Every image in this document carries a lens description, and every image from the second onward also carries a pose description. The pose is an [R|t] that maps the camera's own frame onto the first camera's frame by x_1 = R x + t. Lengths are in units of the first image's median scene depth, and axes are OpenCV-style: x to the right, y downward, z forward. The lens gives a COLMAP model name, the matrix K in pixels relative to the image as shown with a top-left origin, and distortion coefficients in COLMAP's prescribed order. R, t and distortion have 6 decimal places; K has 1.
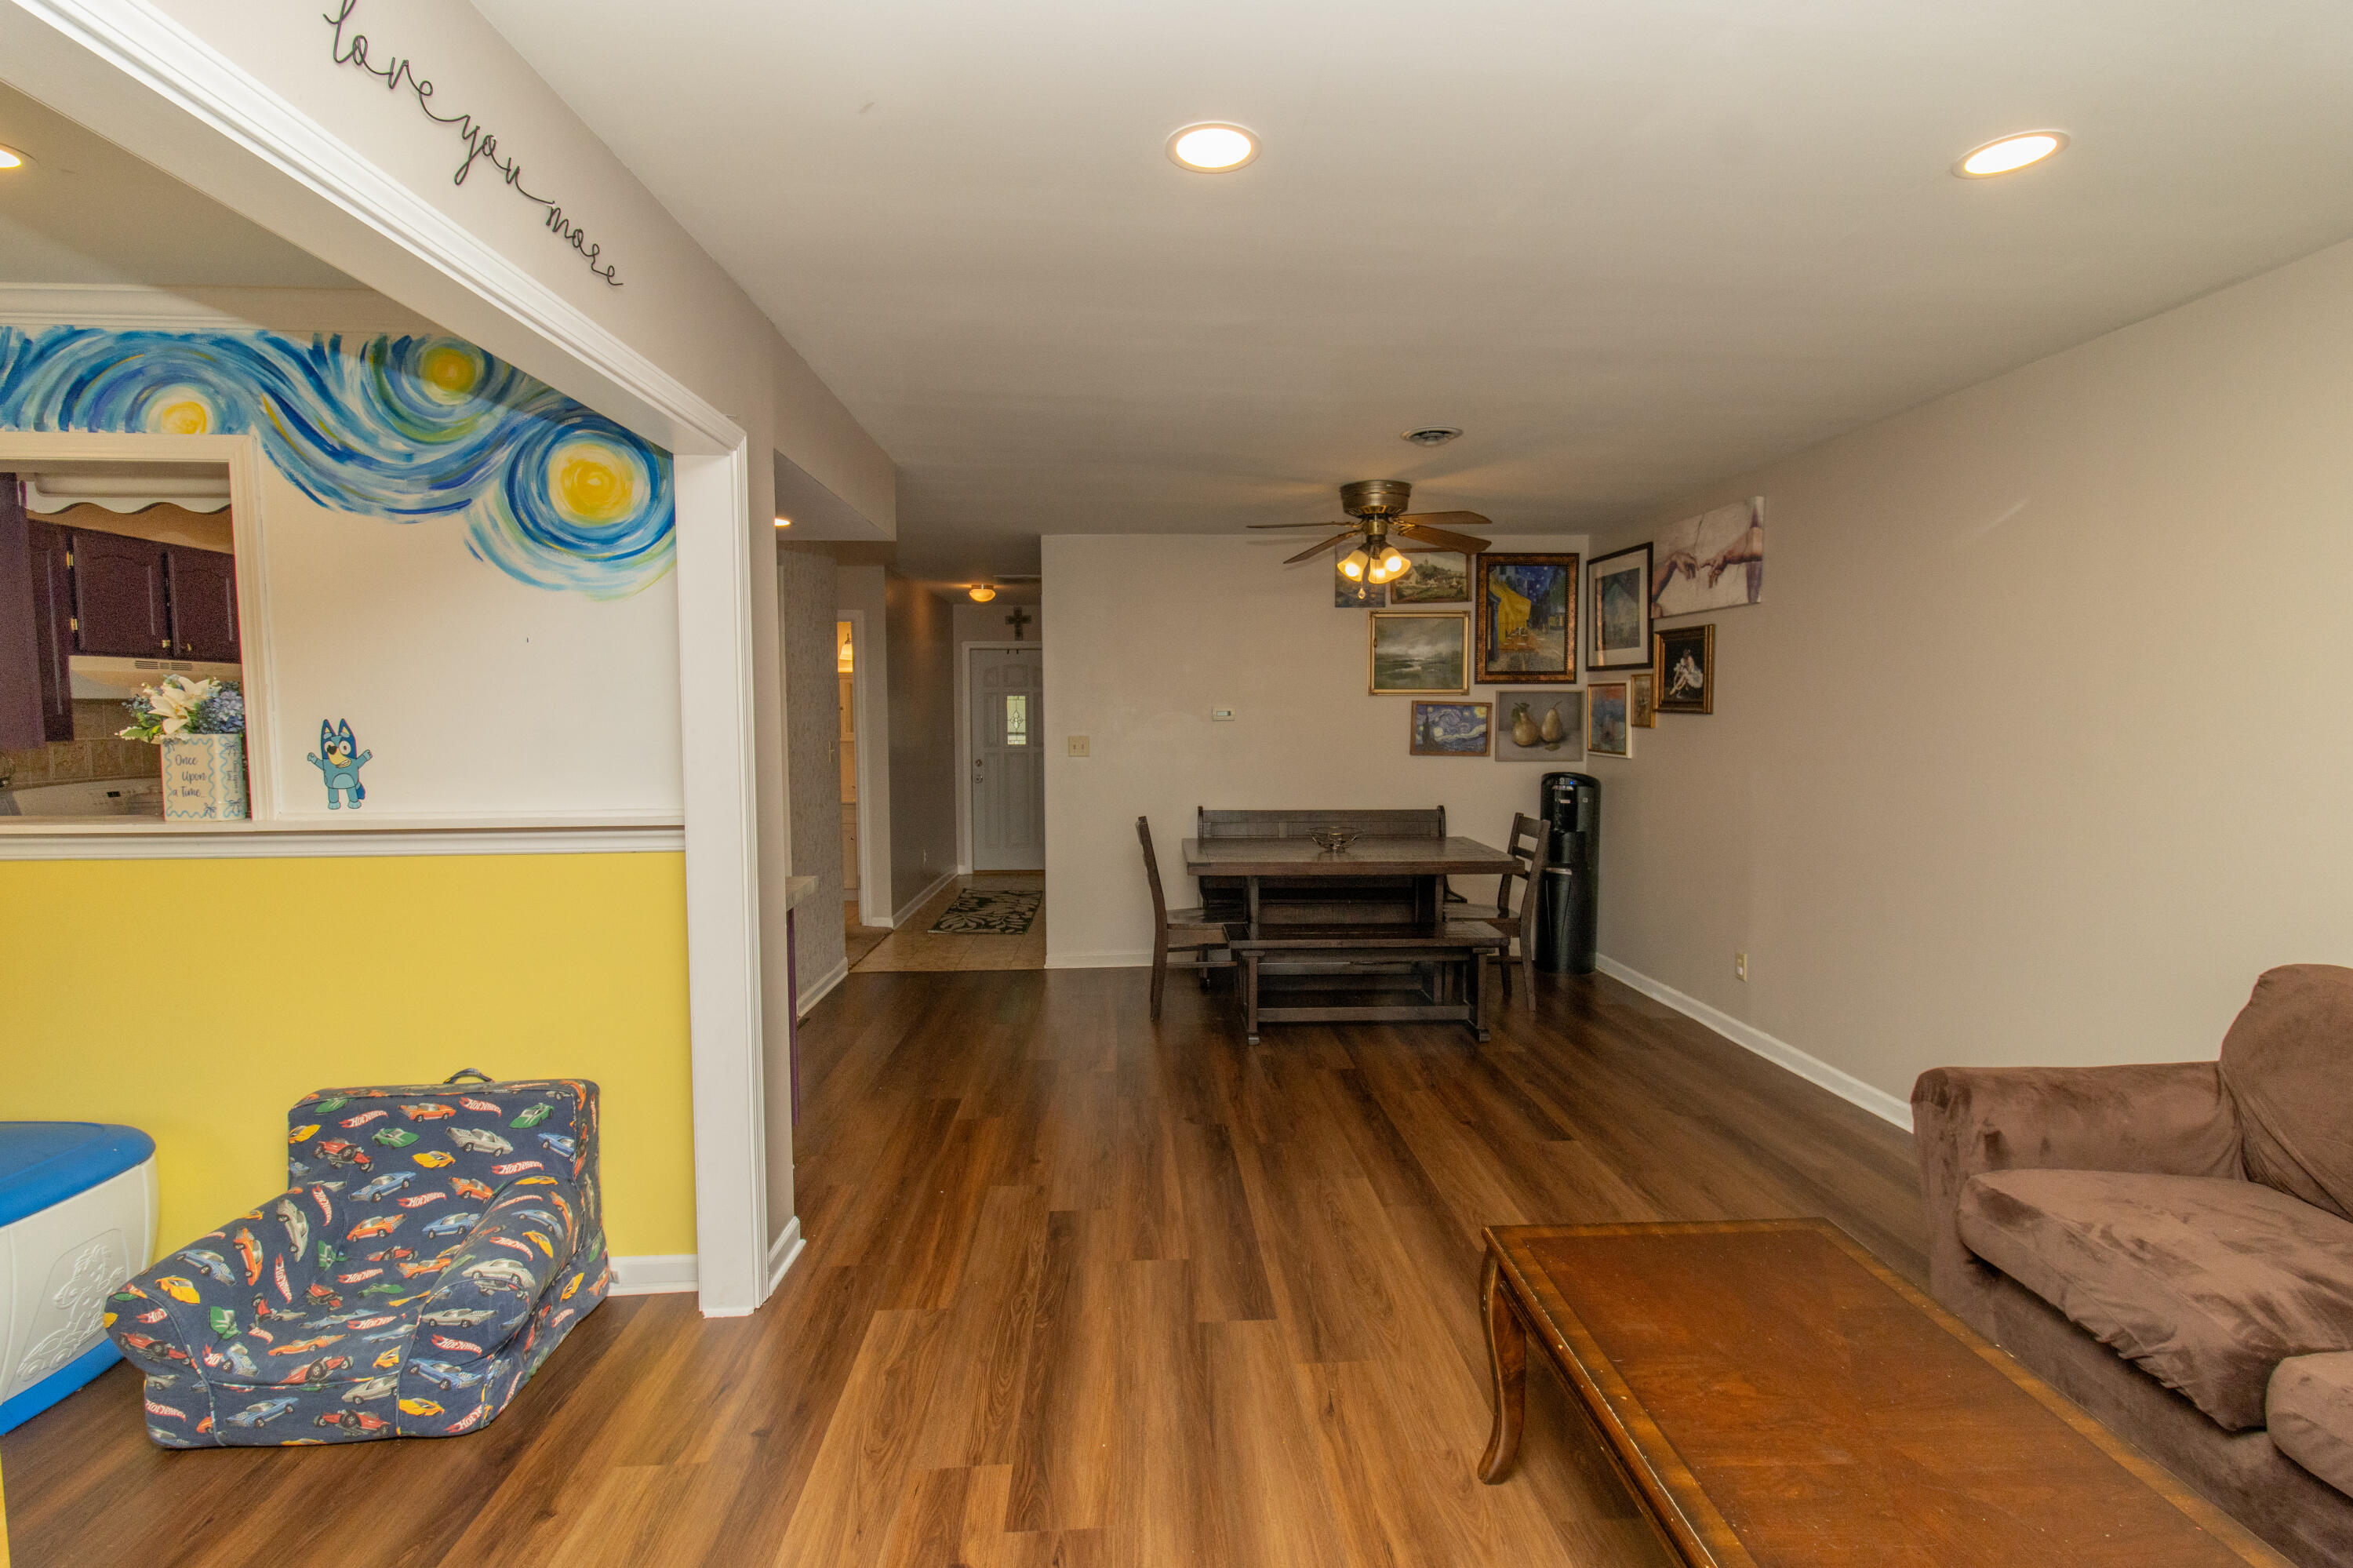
lens RADIAL K [[1093.2, 0, 1181.8], [0, 1093.2, 772.7], [0, 0, 1]] dist [0.003757, 0.001434]
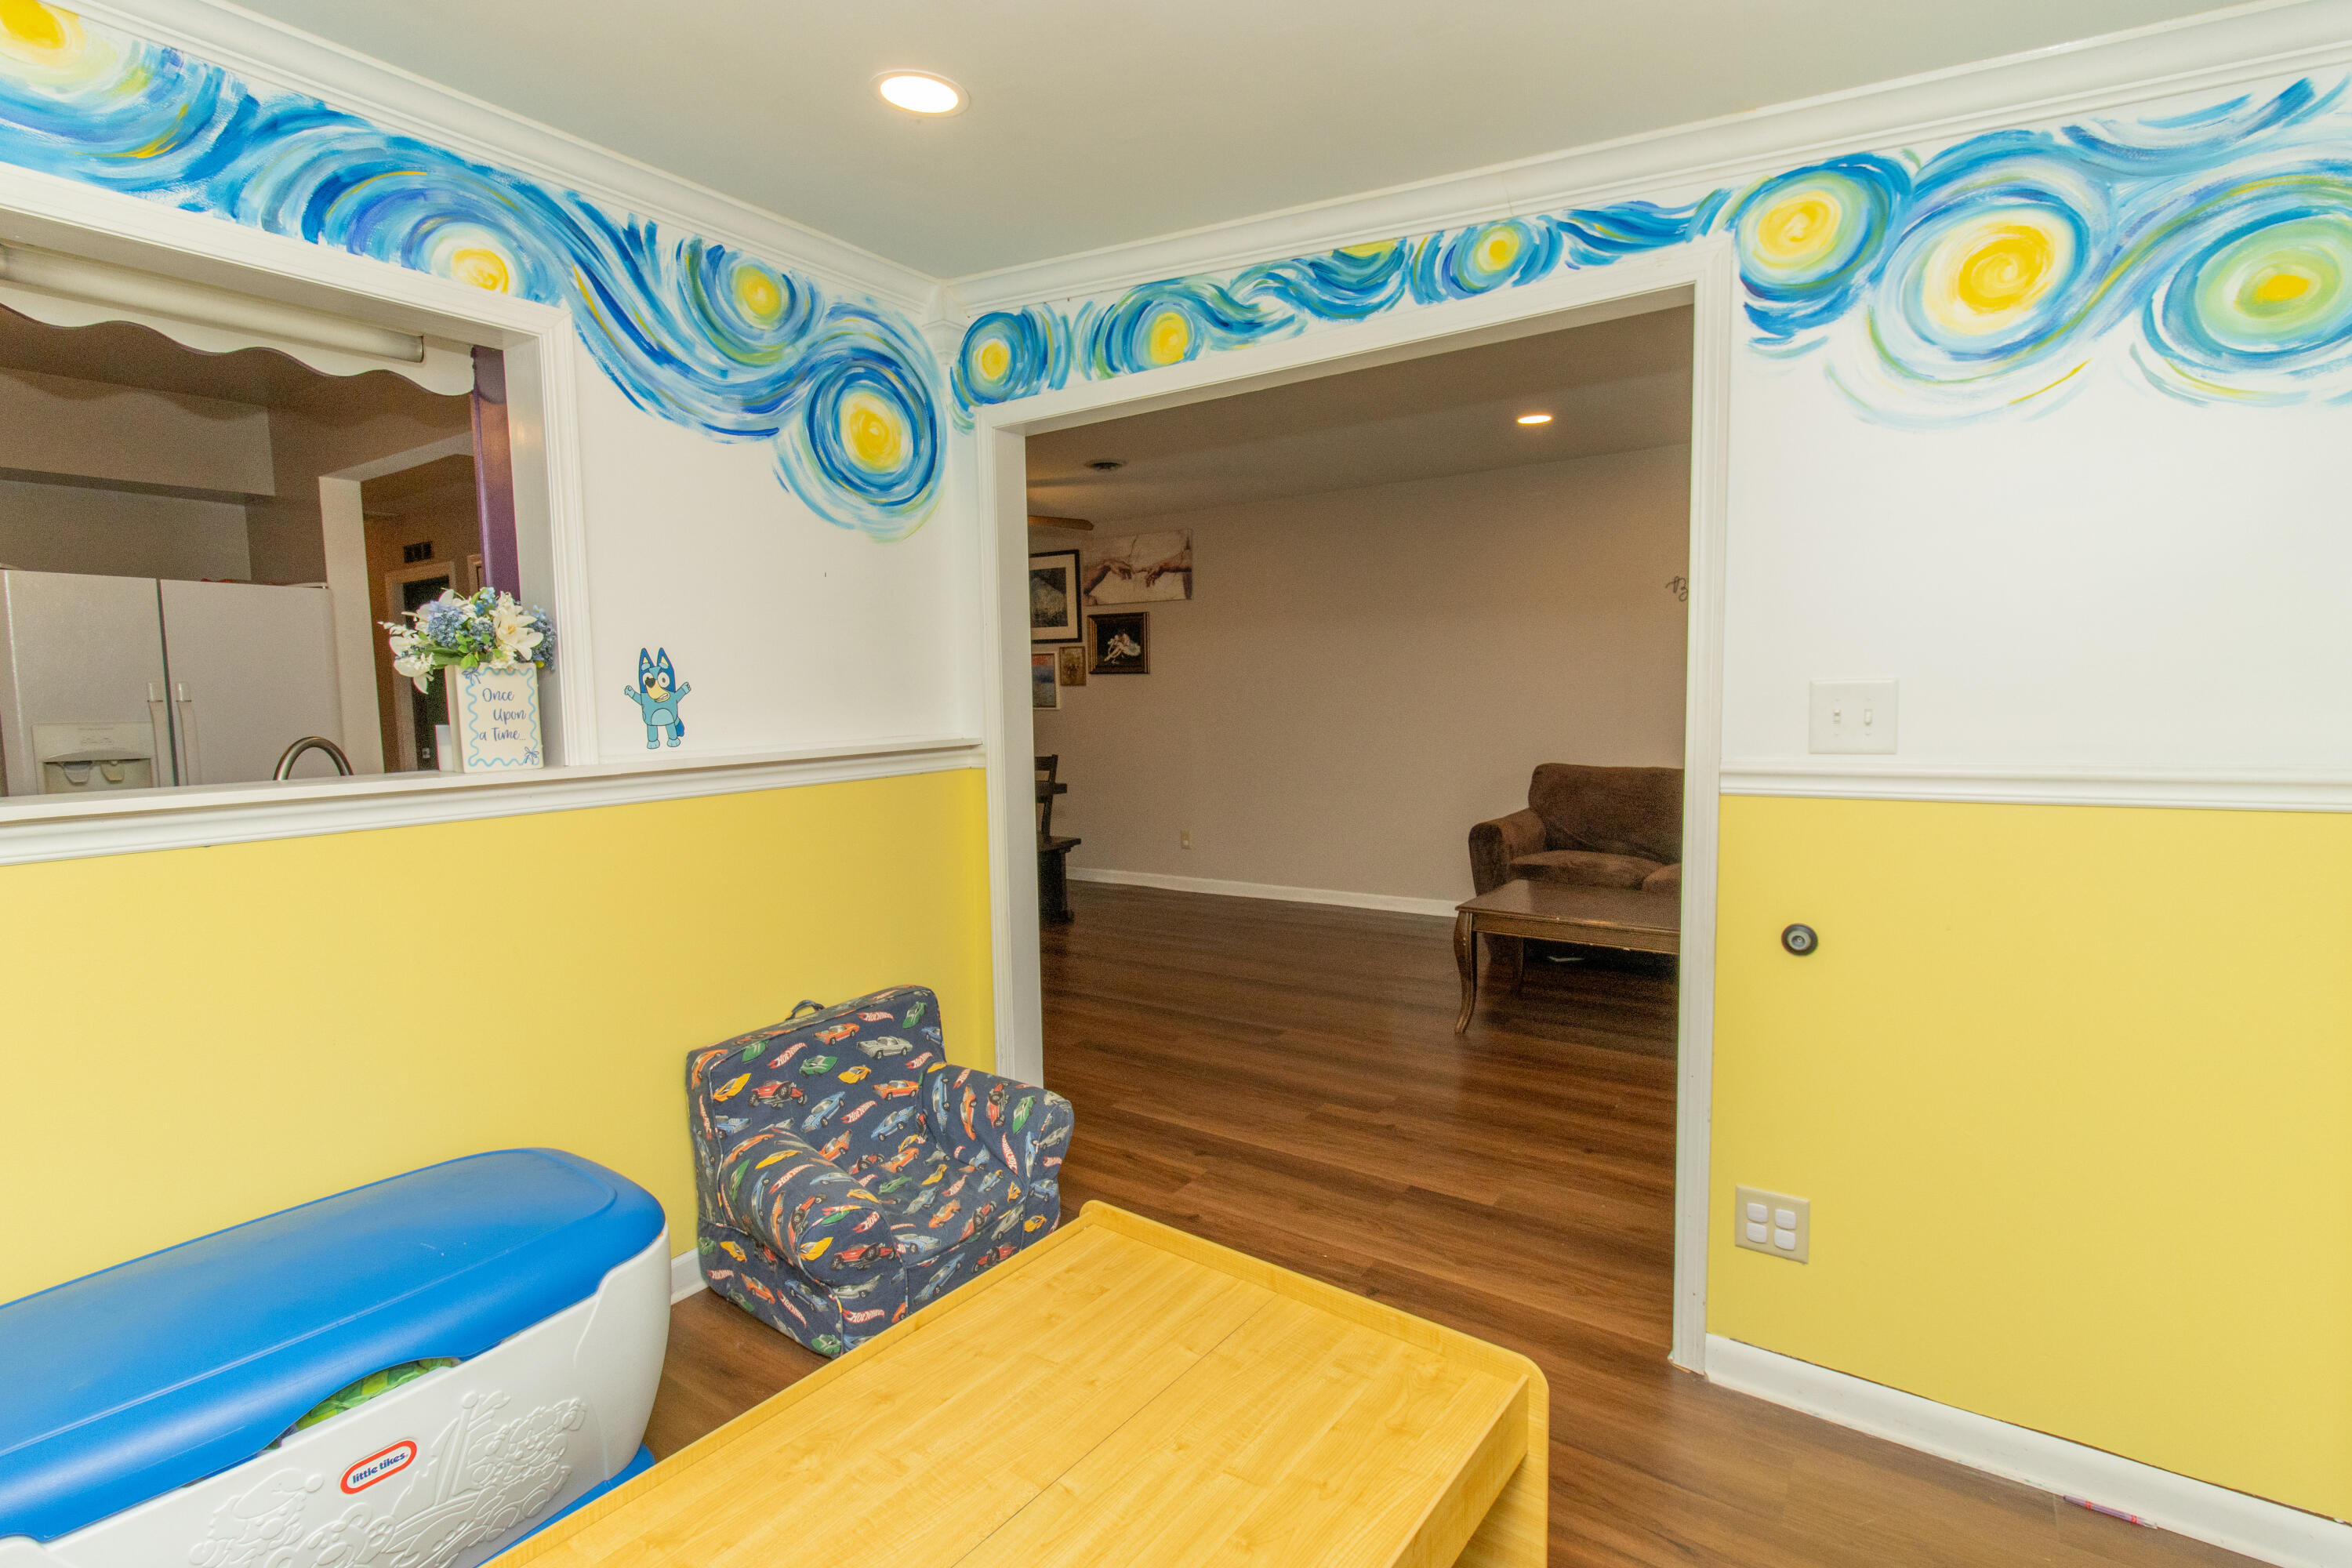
lens RADIAL K [[1109.2, 0, 1173.2], [0, 1109.2, 777.0], [0, 0, 1]] dist [0.002304, 0.000328]
pose [[0.618878, -0.071067, 0.782265, -0.714677], [0.061633, 0.997222, 0.041835, 0.026140], [-0.783065, 0.022322, 0.621539, 0.059330]]
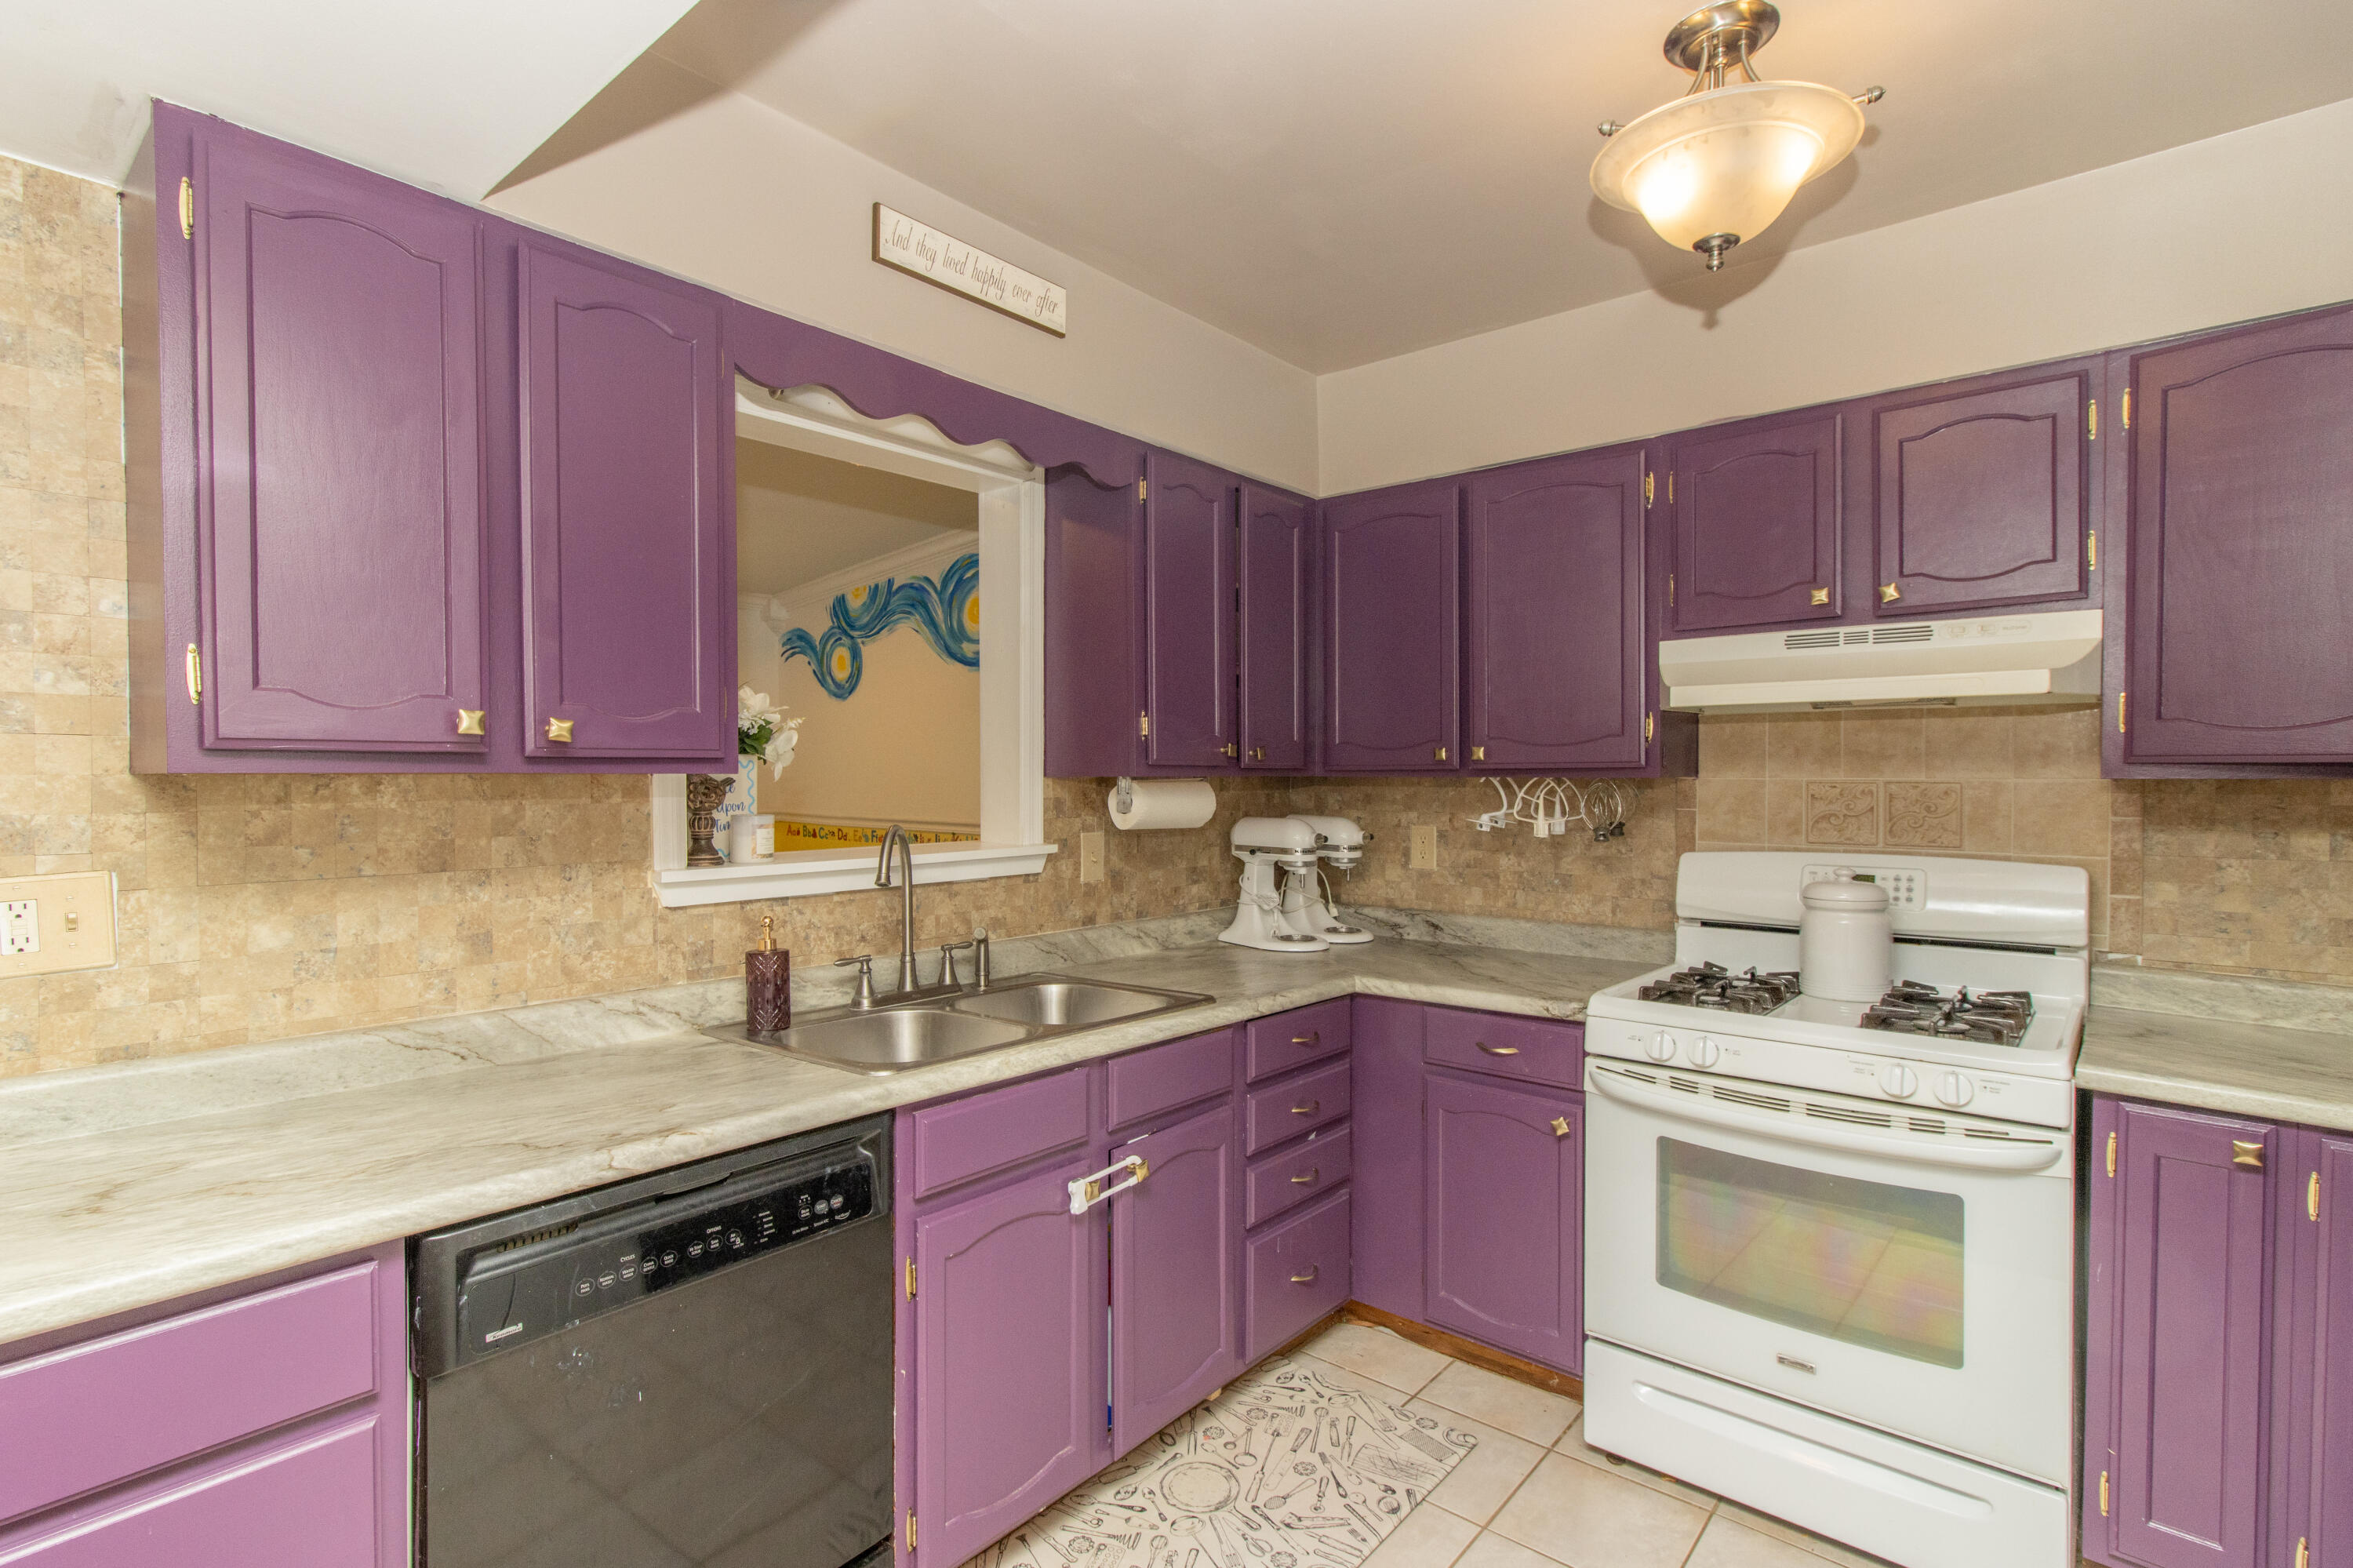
lens RADIAL K [[1122.2, 0, 1182.8], [0, 1122.2, 792.6], [0, 0, 1]] dist [0.006012, 0.000469]
pose [[-0.683004, 0.019541, -0.730153, -0.304096], [-0.038616, 0.997278, 0.062812, -0.042759], [0.729393, 0.071096, -0.680391, 1.054499]]
